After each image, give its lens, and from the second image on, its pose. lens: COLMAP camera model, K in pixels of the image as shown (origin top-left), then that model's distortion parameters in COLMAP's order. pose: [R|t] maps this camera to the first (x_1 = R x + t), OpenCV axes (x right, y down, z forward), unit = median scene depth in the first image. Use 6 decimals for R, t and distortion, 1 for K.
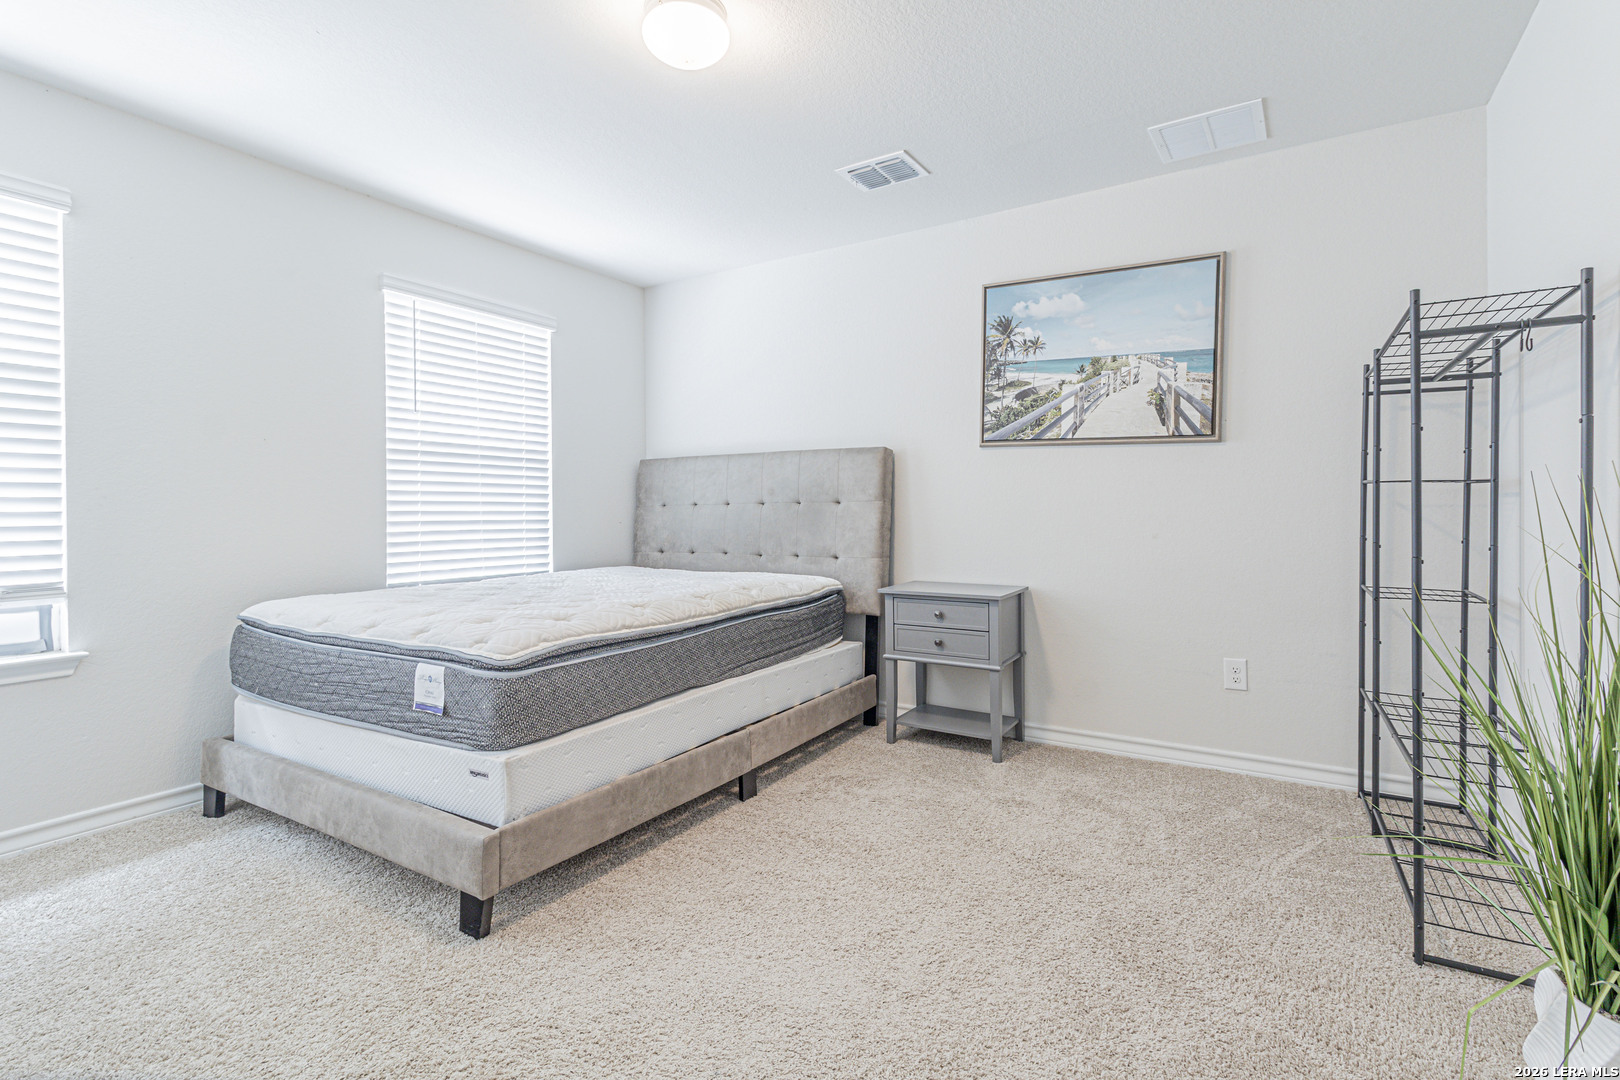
lens RADIAL K [[746.4, 0, 825.5], [0, 746.4, 511.0], [0, 0, 1]] dist [0.007796, 0.000357]
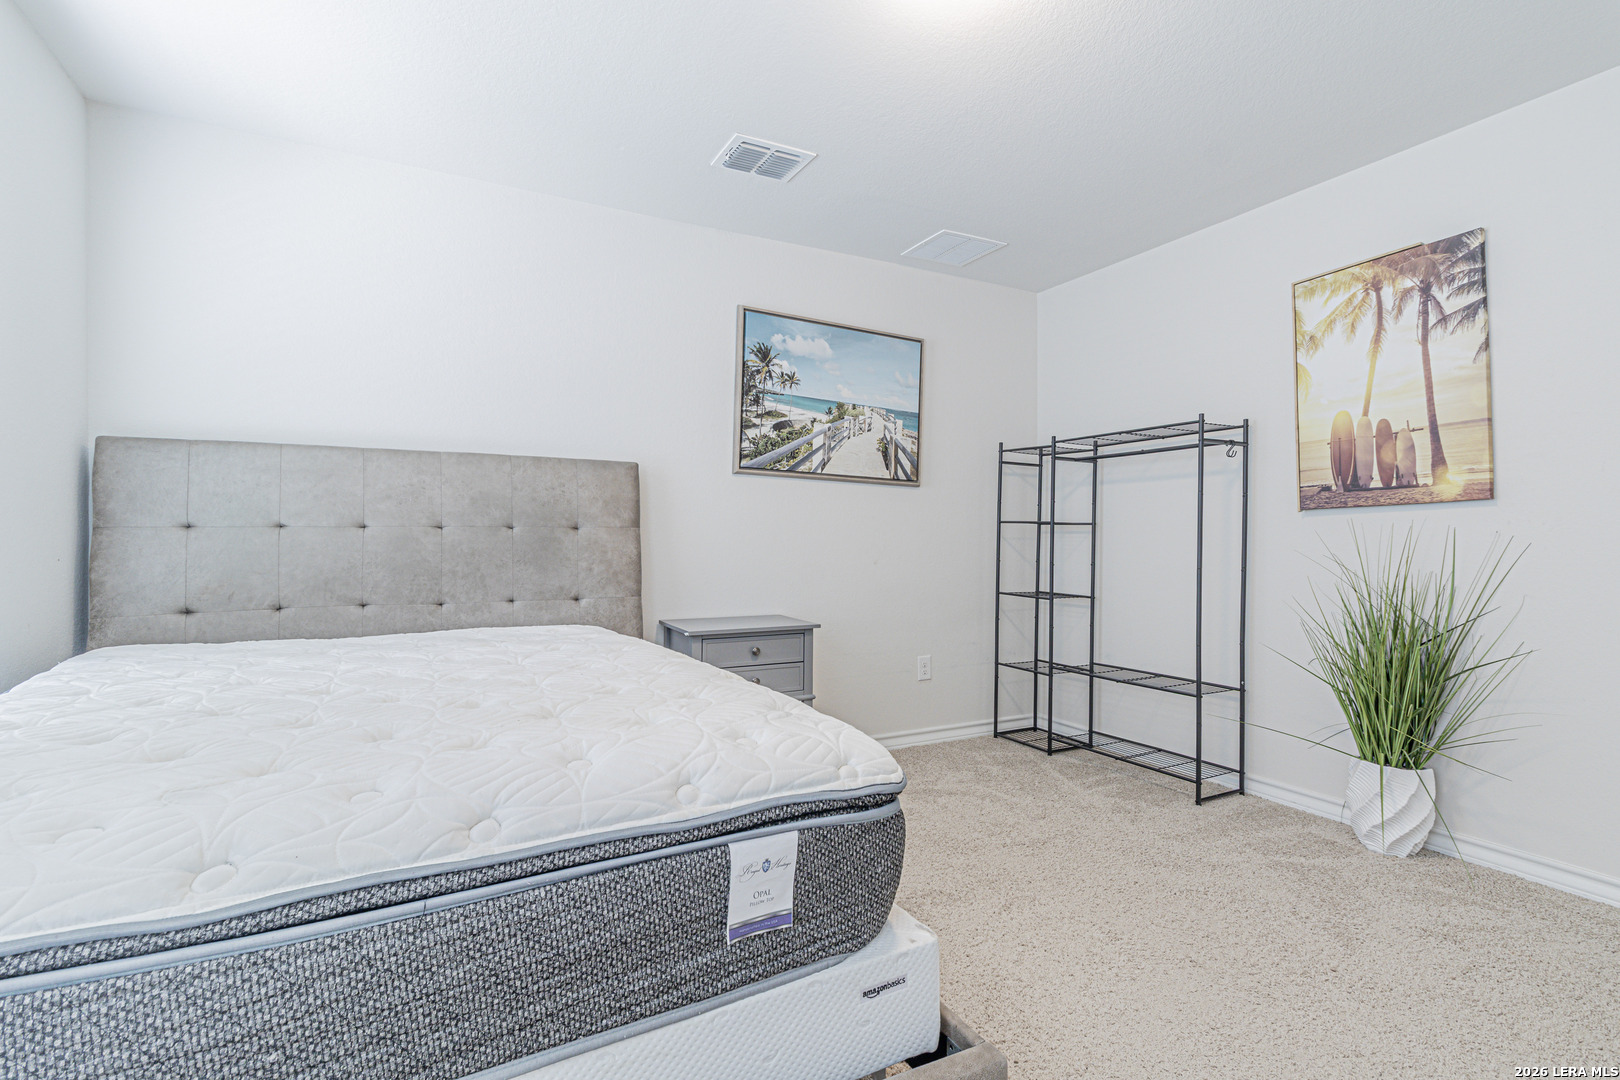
lens RADIAL K [[741.2, 0, 828.5], [0, 741.2, 534.5], [0, 0, 1]] dist [0.005152, 0.000539]
pose [[0.527402, 0.011703, 0.849535, -0.570446], [-0.004322, 0.999929, -0.011091, 0.003028], [-0.849605, 0.002178, 0.527415, 0.424886]]
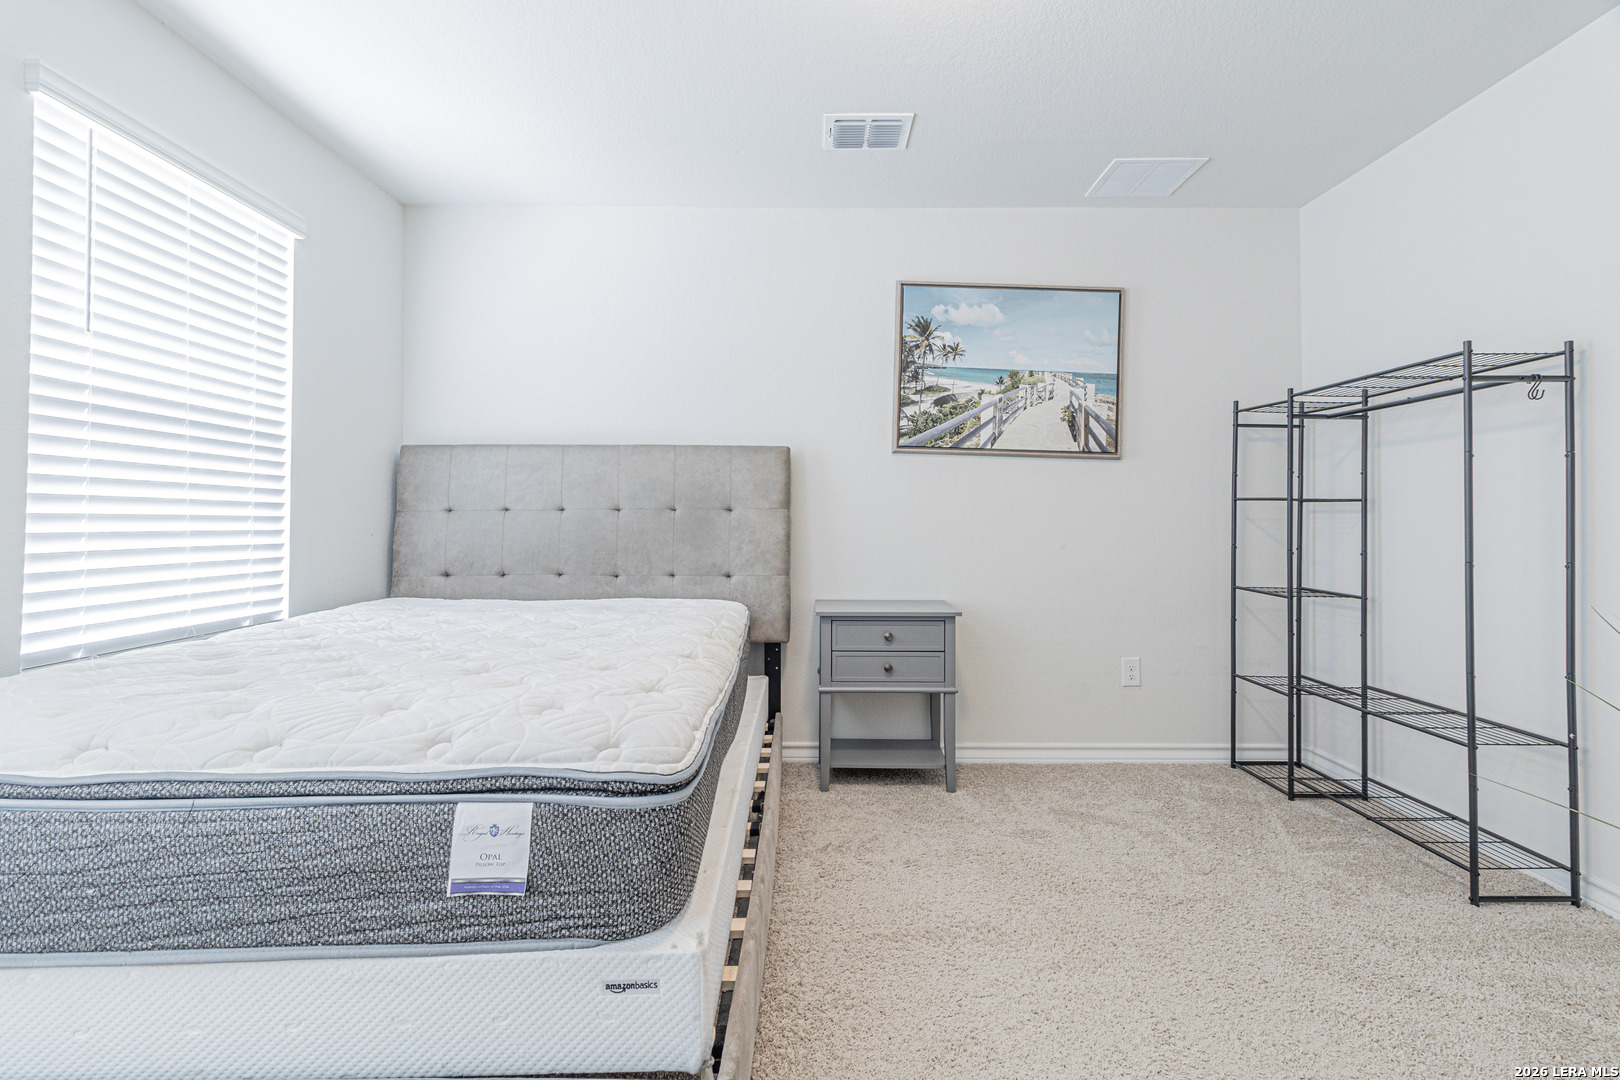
lens RADIAL K [[754.0, 0, 830.0], [0, 754.0, 501.0], [0, 0, 1]] dist [0.005945, 0.000209]
pose [[0.856038, 0.021030, 0.516485, -0.369074], [-0.006807, 0.999544, -0.029416, 0.003179], [-0.516868, 0.021665, 0.855791, 0.251991]]
